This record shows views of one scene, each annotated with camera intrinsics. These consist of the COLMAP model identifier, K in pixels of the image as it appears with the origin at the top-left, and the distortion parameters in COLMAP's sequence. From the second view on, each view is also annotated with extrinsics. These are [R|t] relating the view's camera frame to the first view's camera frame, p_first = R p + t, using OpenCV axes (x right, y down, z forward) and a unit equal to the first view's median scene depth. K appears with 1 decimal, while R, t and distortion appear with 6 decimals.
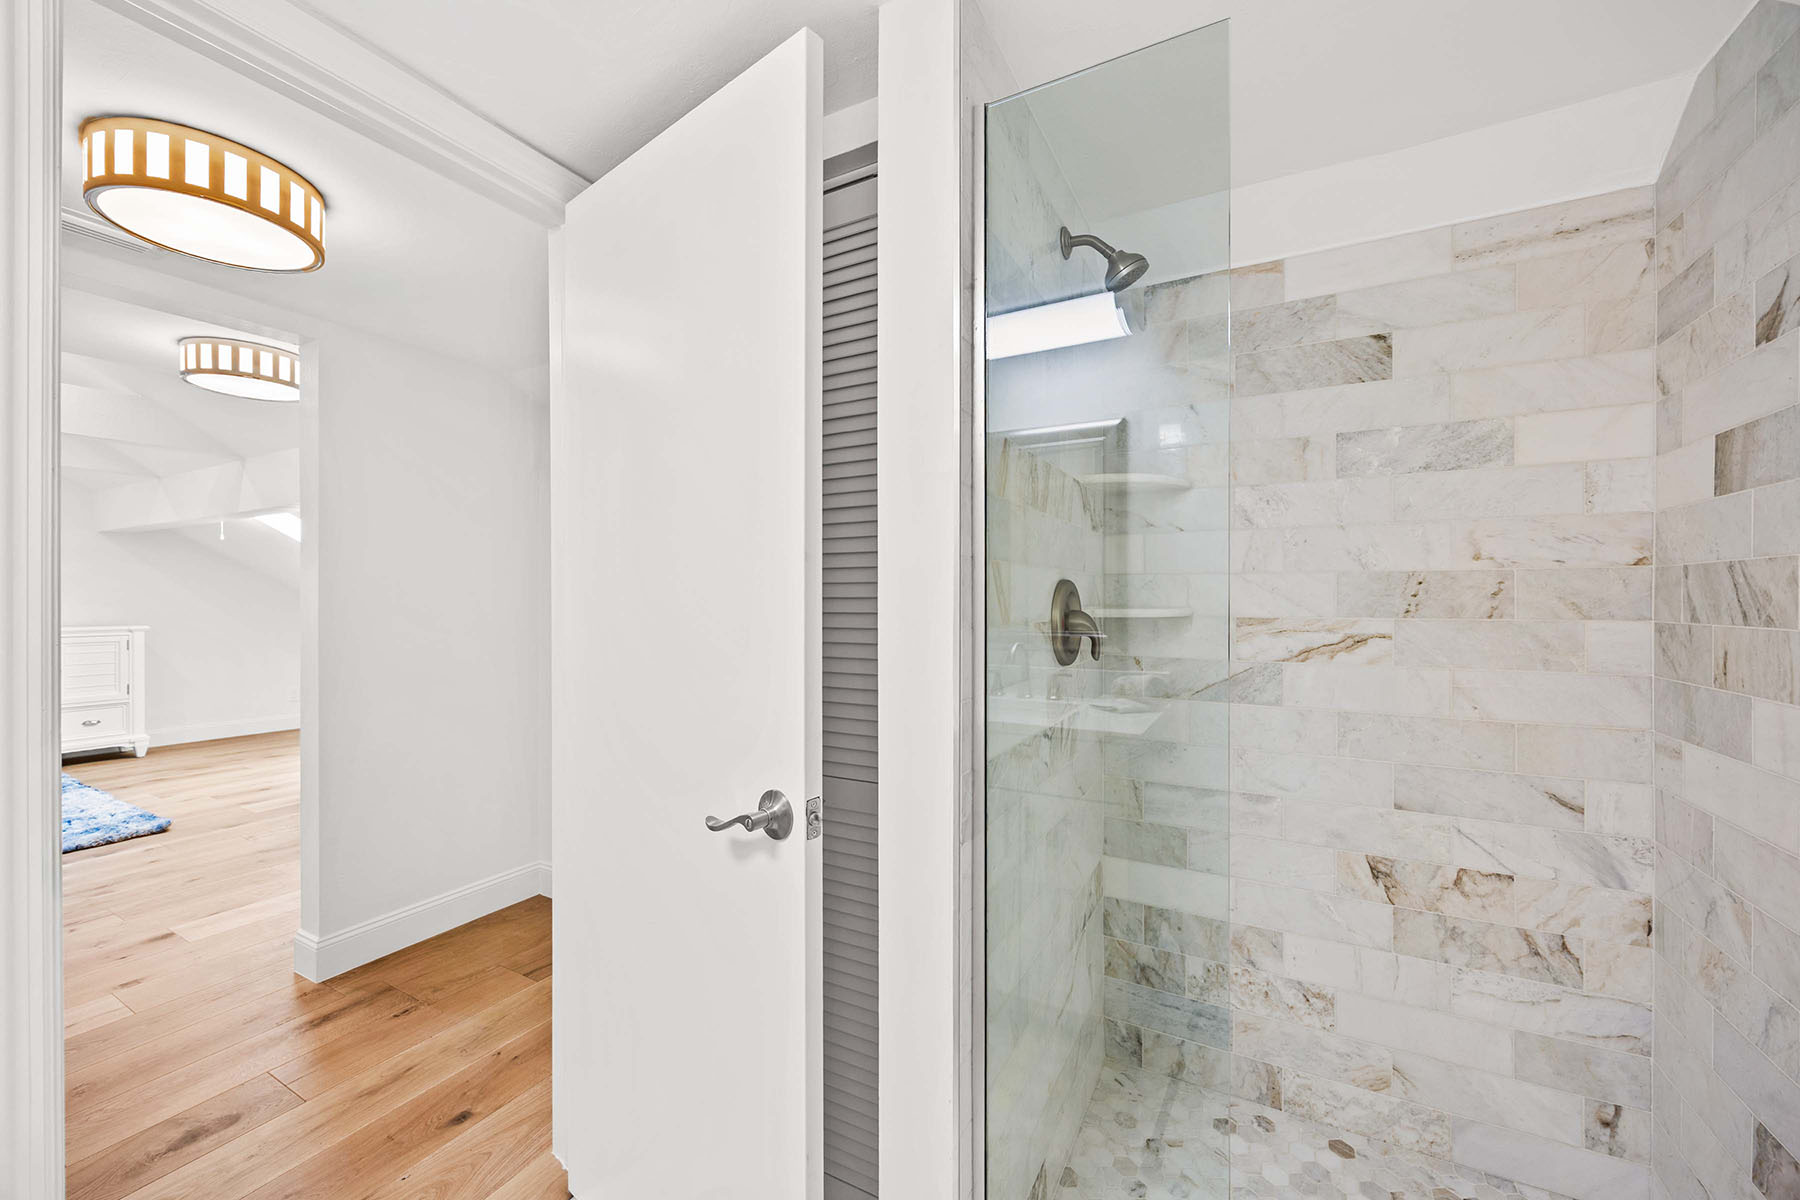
lens RADIAL K [[687.7, 0, 903.6], [0, 687.7, 602.3], [0, 0, 1]] dist [-0.009074, 0.000064]
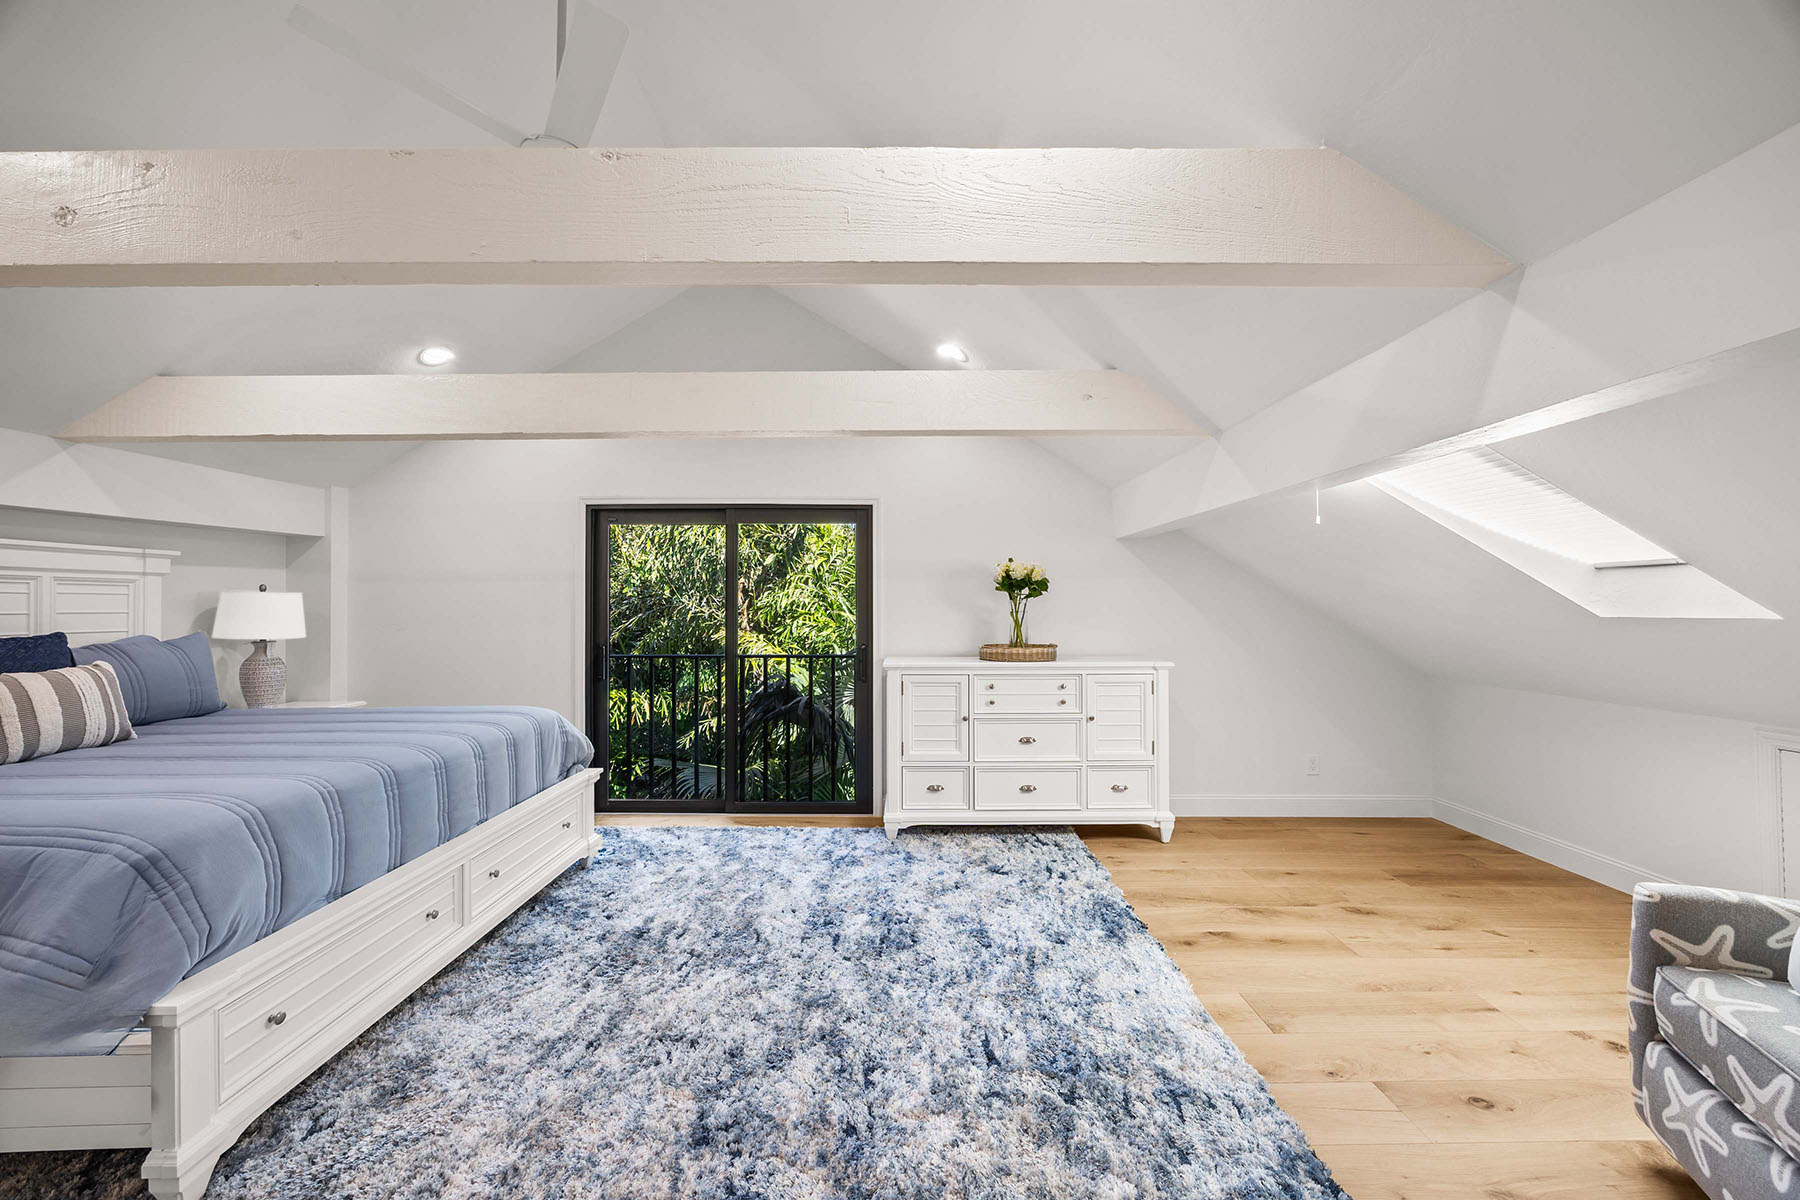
lens RADIAL K [[681.9, 0, 905.9], [0, 681.9, 598.2], [0, 0, 1]] dist [-0.002711, 0.000414]
pose [[0.481345, -0.011849, -0.876451, -0.623776], [0.002628, 0.999924, -0.012076, -0.025274], [0.876527, 0.003509, 0.481340, 0.411843]]
